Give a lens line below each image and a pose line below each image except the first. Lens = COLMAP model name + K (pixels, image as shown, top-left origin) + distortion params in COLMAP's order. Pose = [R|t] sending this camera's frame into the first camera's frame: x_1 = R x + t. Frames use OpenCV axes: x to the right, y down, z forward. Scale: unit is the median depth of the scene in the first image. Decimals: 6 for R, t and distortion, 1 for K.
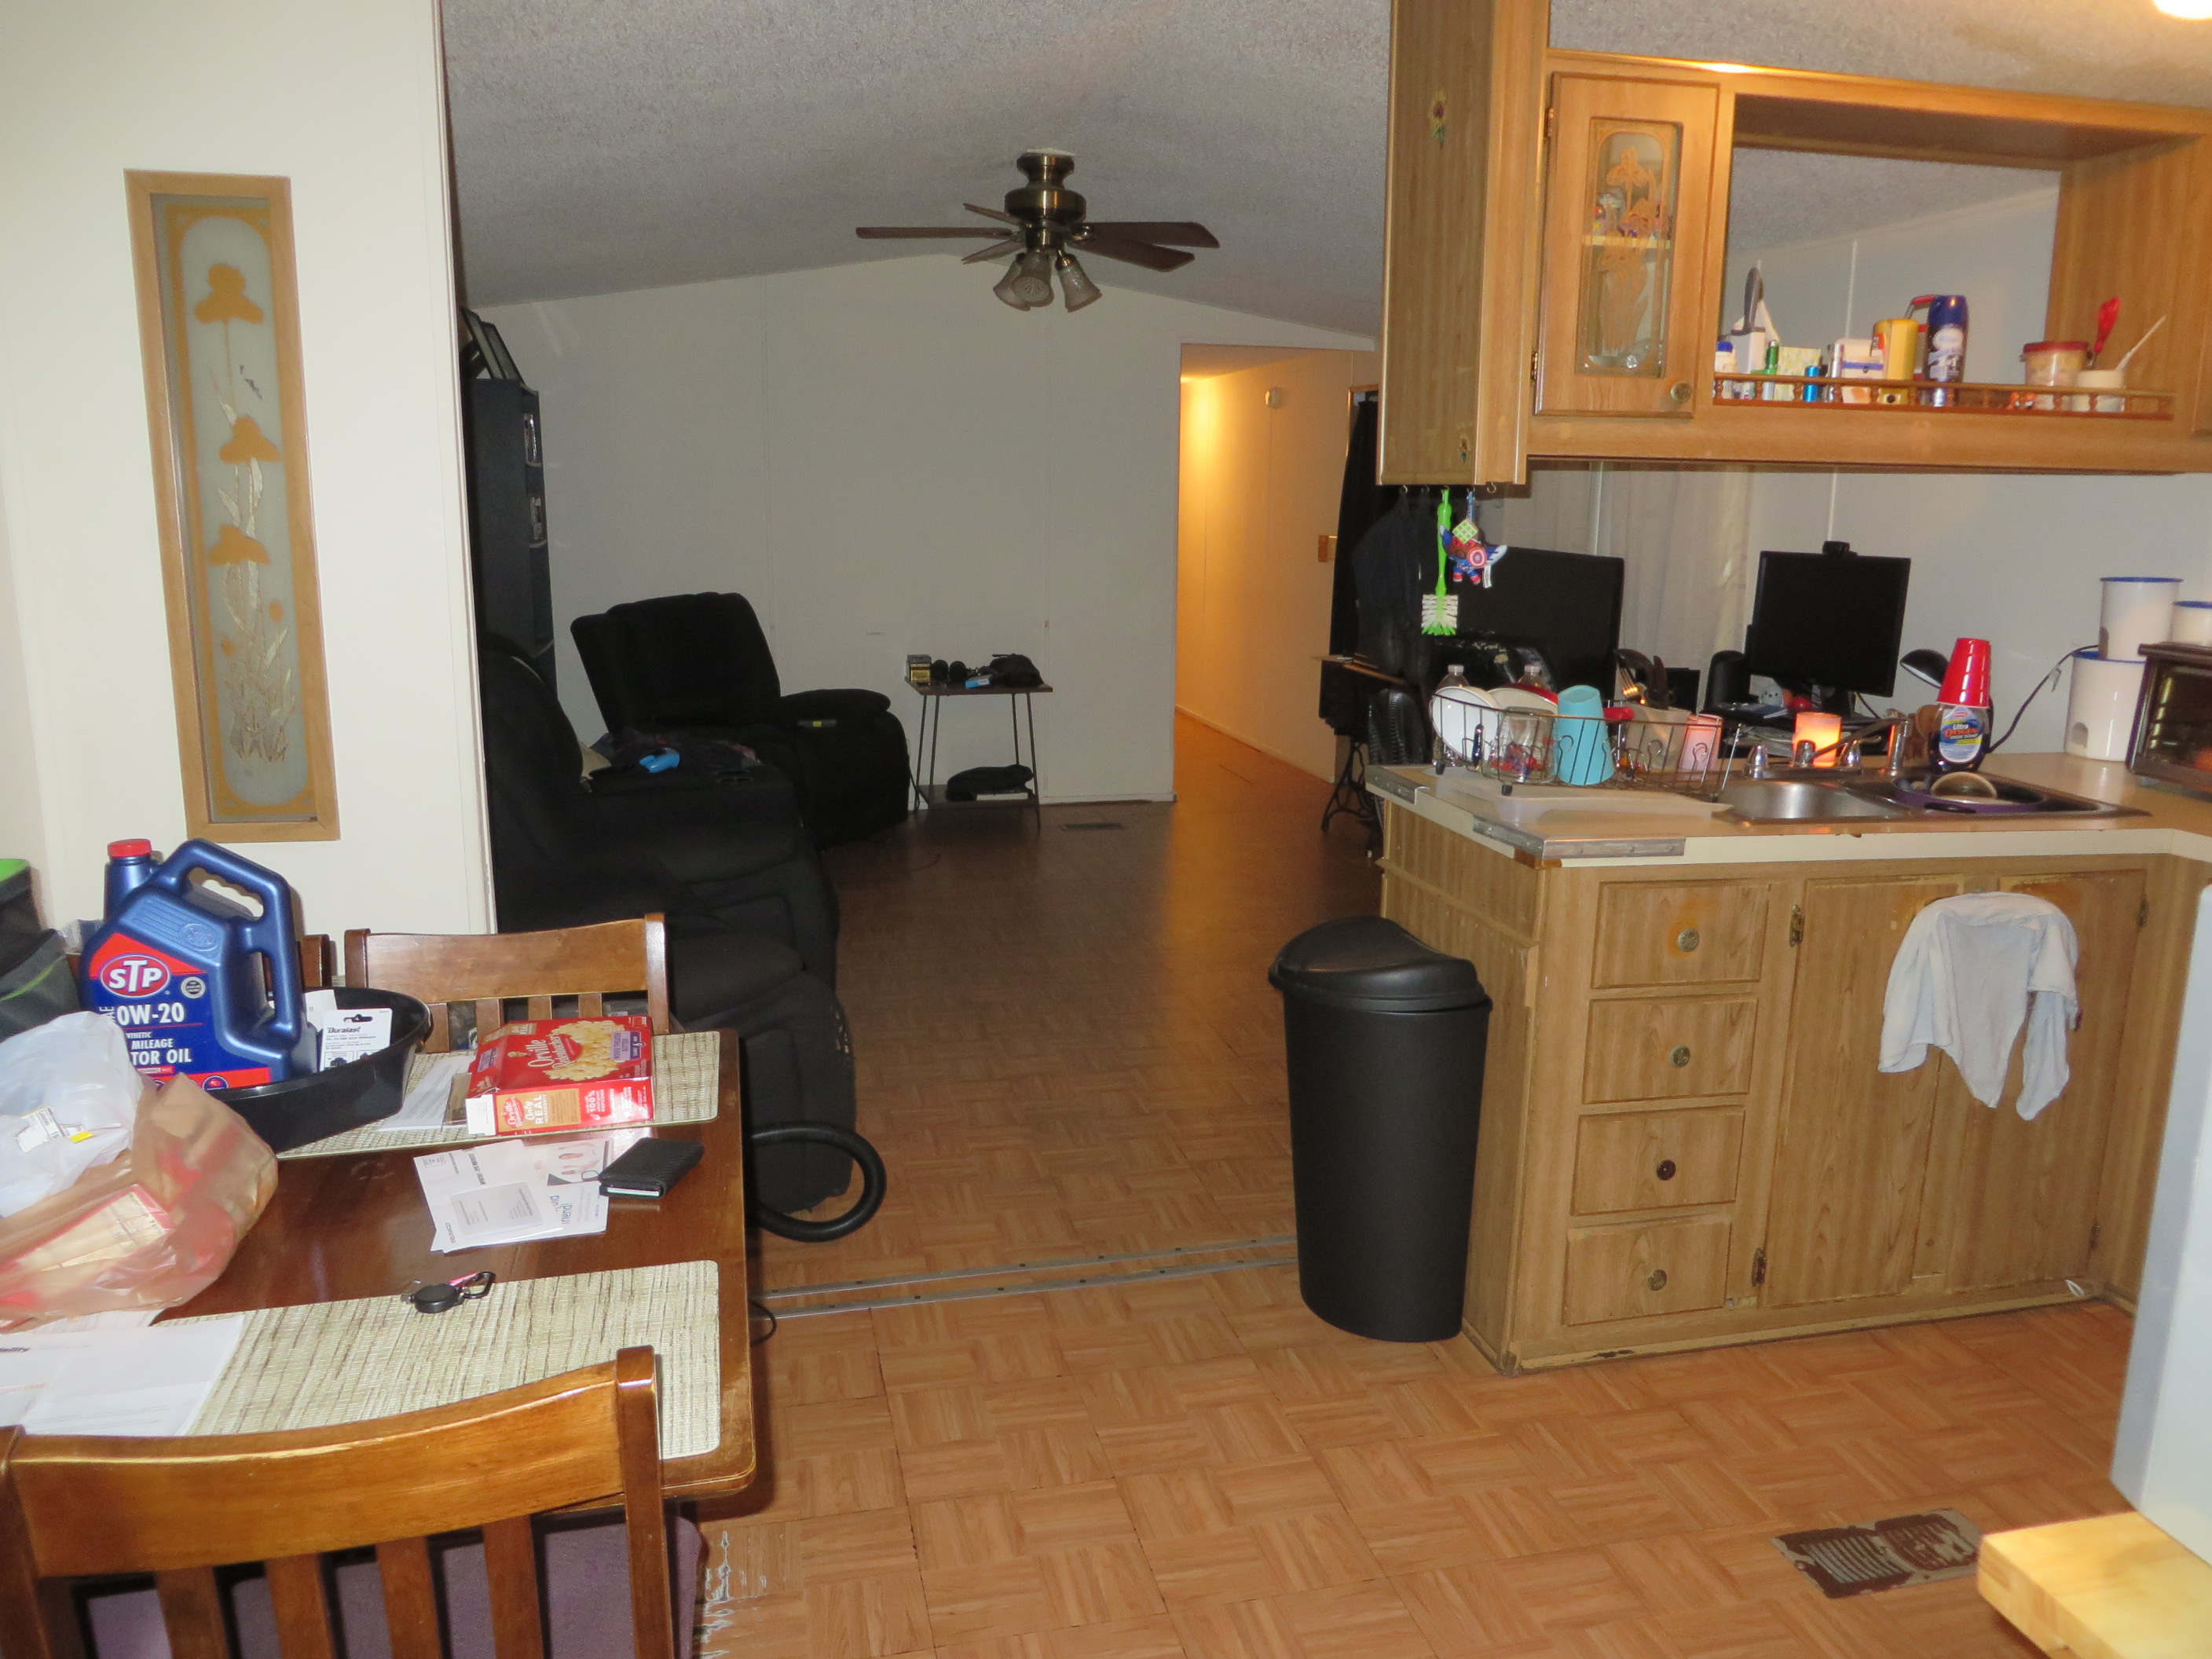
lens RADIAL K [[1674.2, 0, 1103.6], [0, 1674.2, 833.0], [0, 0, 1]] dist [-0.020125, 0.009860]
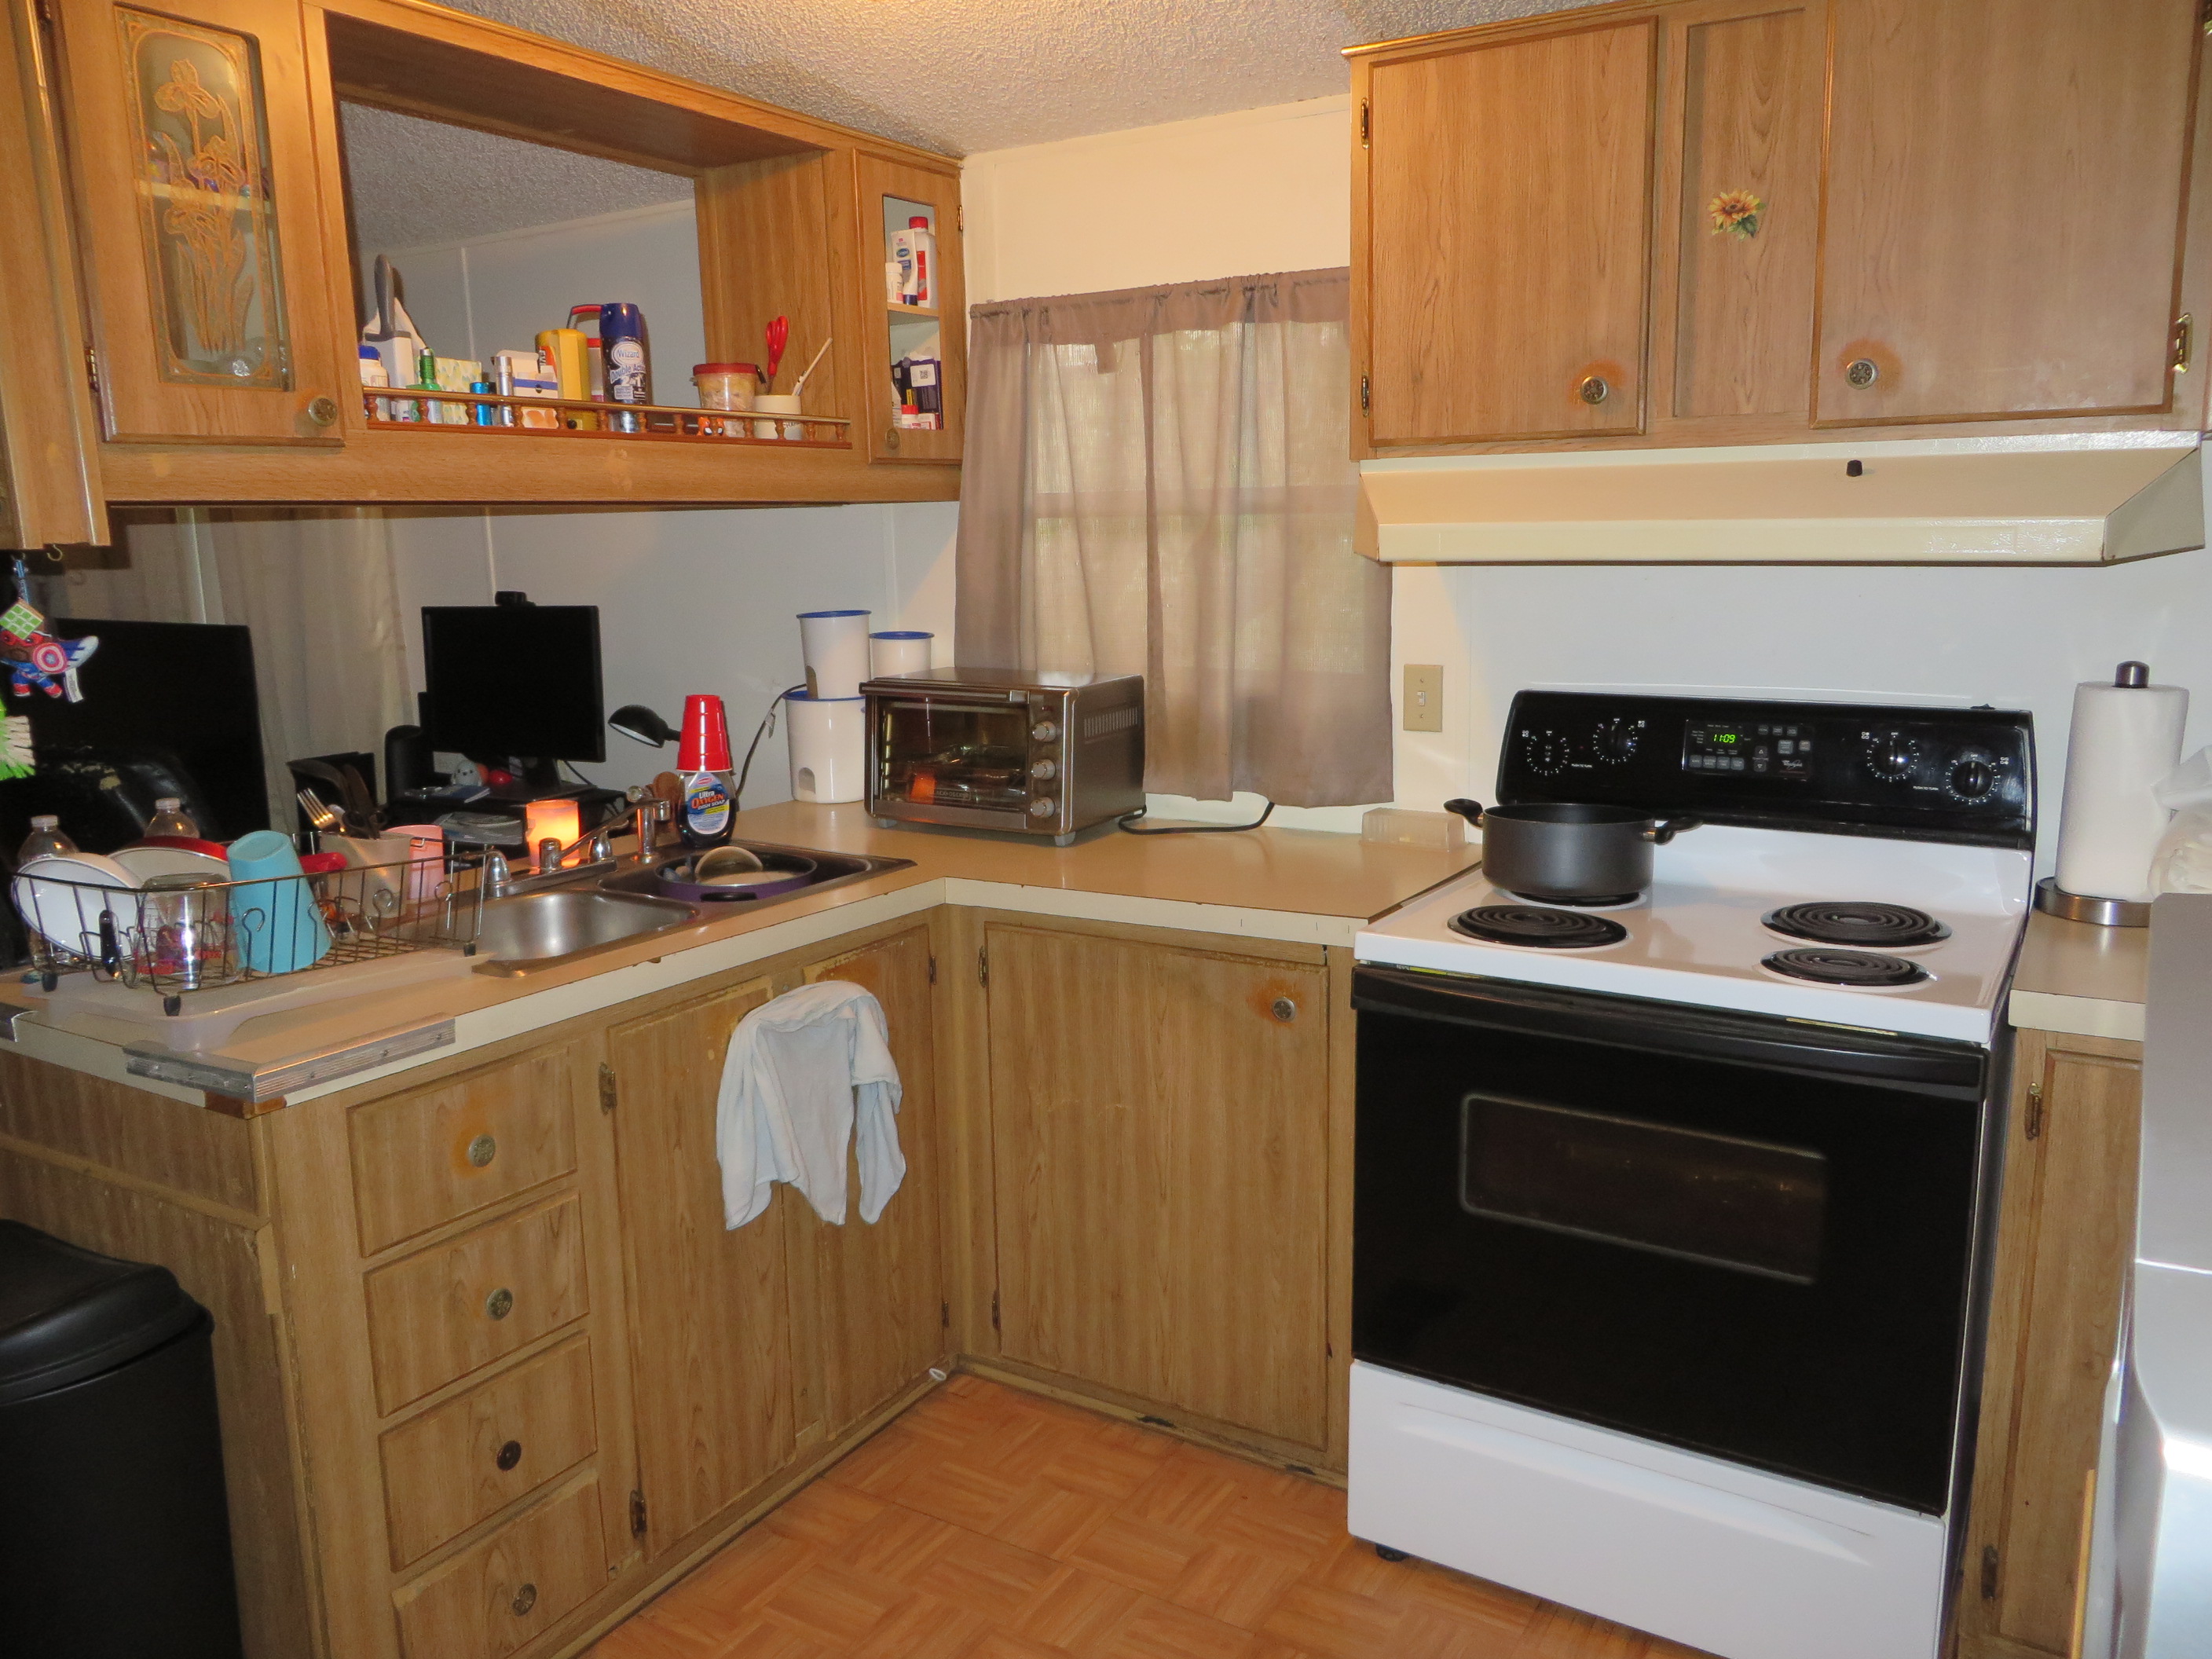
lens RADIAL K [[1674.2, 0, 1103.6], [0, 1674.2, 833.0], [0, 0, 1]] dist [-0.020125, 0.009860]
pose [[0.704266, -0.157339, 0.692282, 0.051557], [0.172619, 0.983819, 0.047991, -0.057077], [-0.688631, 0.085702, 0.720030, 0.248808]]
